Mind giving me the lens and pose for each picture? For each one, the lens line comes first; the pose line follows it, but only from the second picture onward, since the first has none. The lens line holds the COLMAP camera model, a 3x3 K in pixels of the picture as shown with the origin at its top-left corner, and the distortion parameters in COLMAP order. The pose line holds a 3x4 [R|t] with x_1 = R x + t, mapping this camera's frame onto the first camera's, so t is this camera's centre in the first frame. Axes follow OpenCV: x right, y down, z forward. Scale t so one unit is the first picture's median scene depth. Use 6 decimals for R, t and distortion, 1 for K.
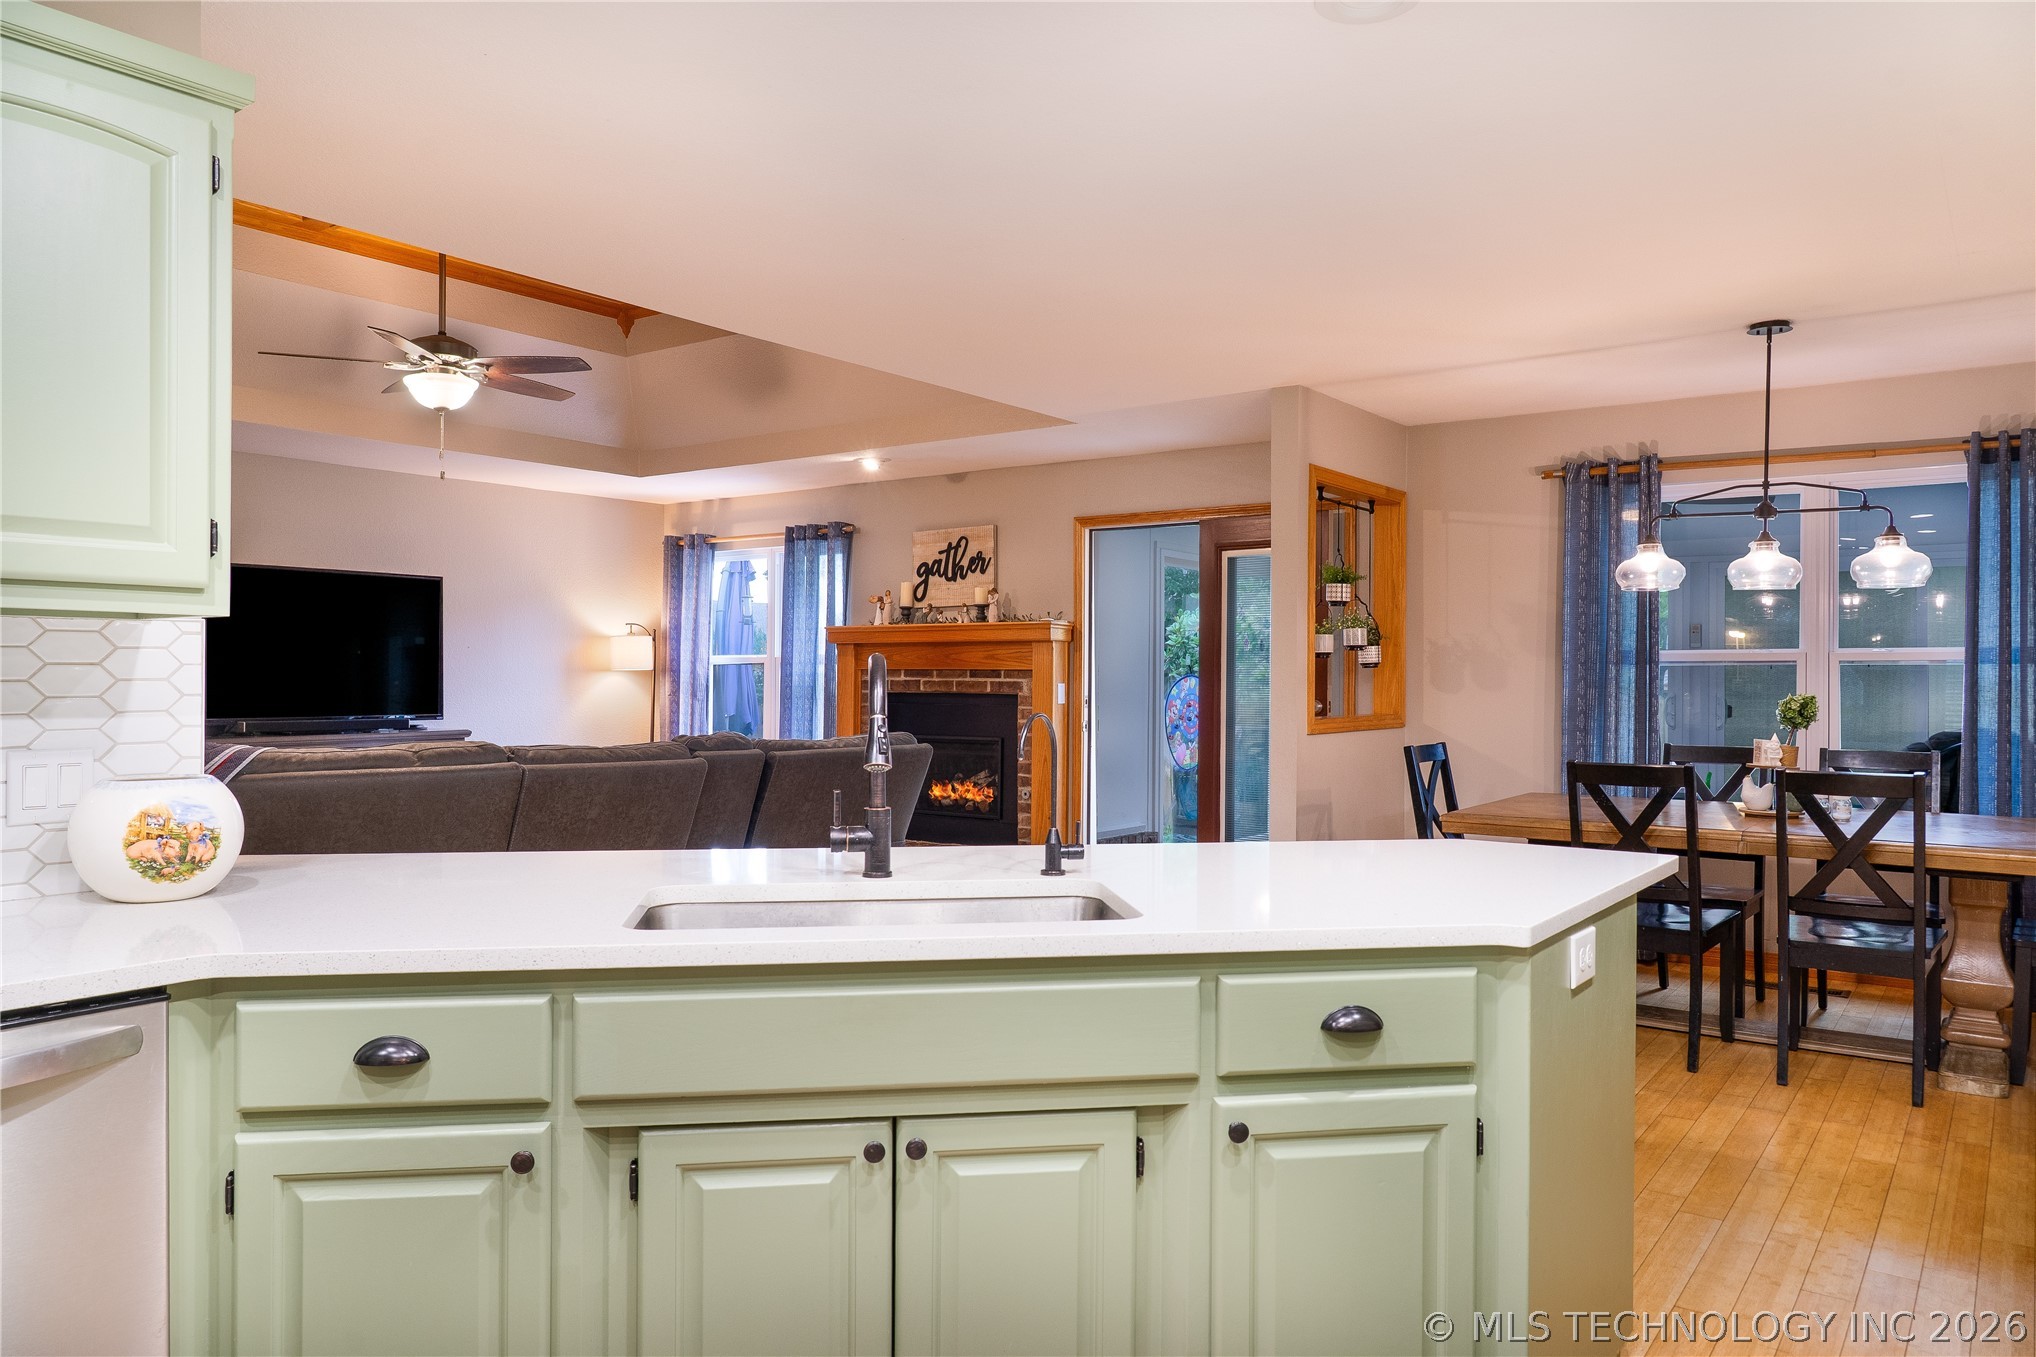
lens RADIAL K [[1406.5, 0, 1026.3], [0, 1406.5, 670.2], [0, 0, 1]] dist [-0.010712, 0.001983]
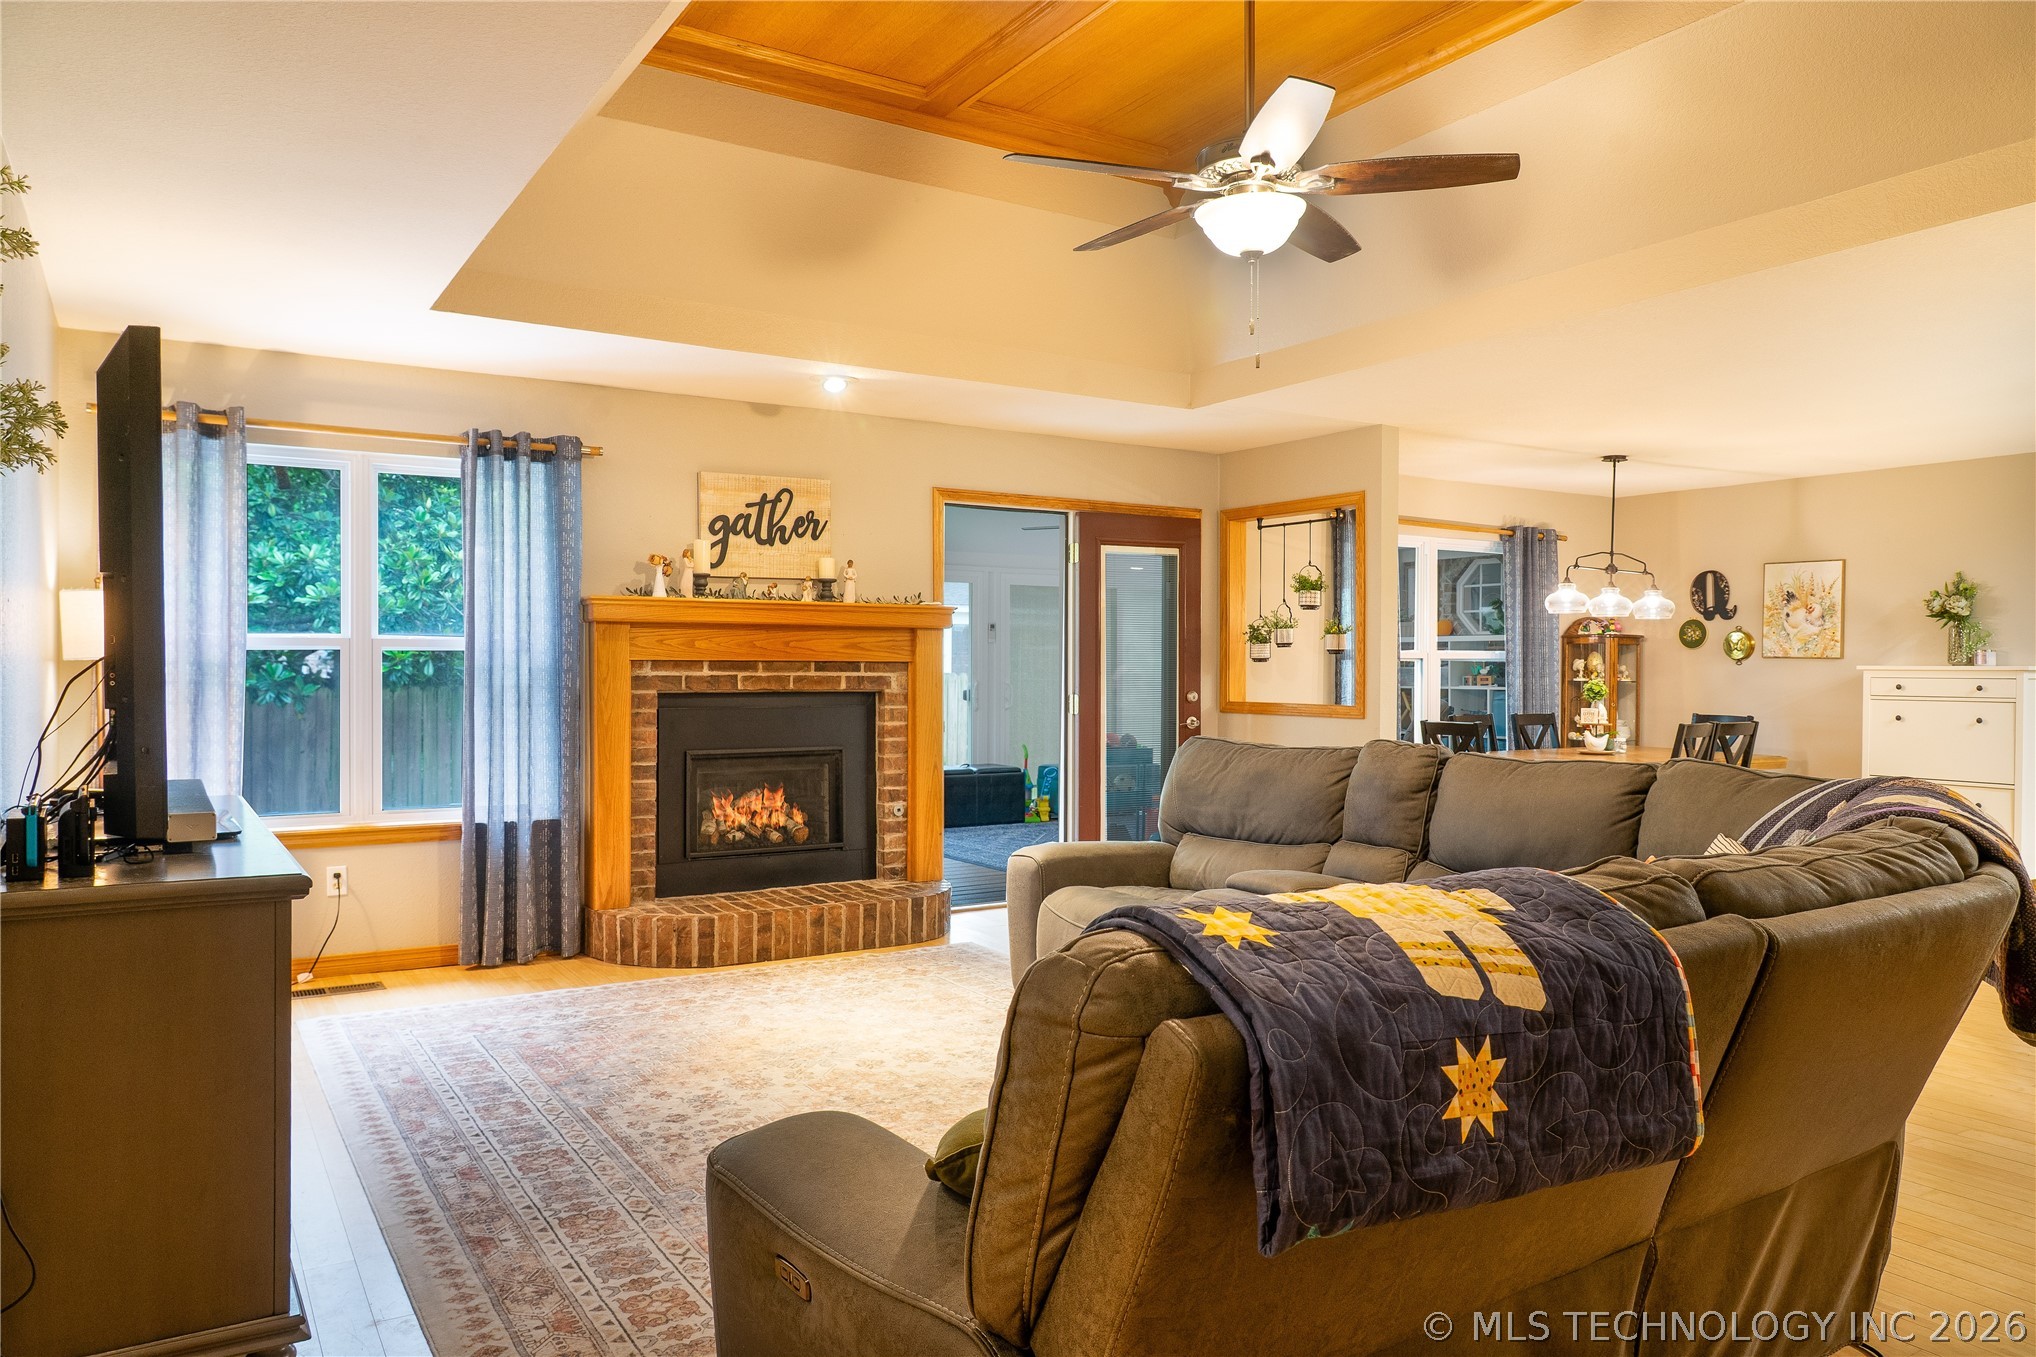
lens RADIAL K [[1406.5, 0, 1026.3], [0, 1406.5, 670.2], [0, 0, 1]] dist [-0.010712, 0.001983]
pose [[0.367861, -0.004889, 0.929868, -0.714233], [-0.005957, 0.999953, 0.007614, -0.002036], [-0.929862, -0.008341, 0.367814, 0.591084]]
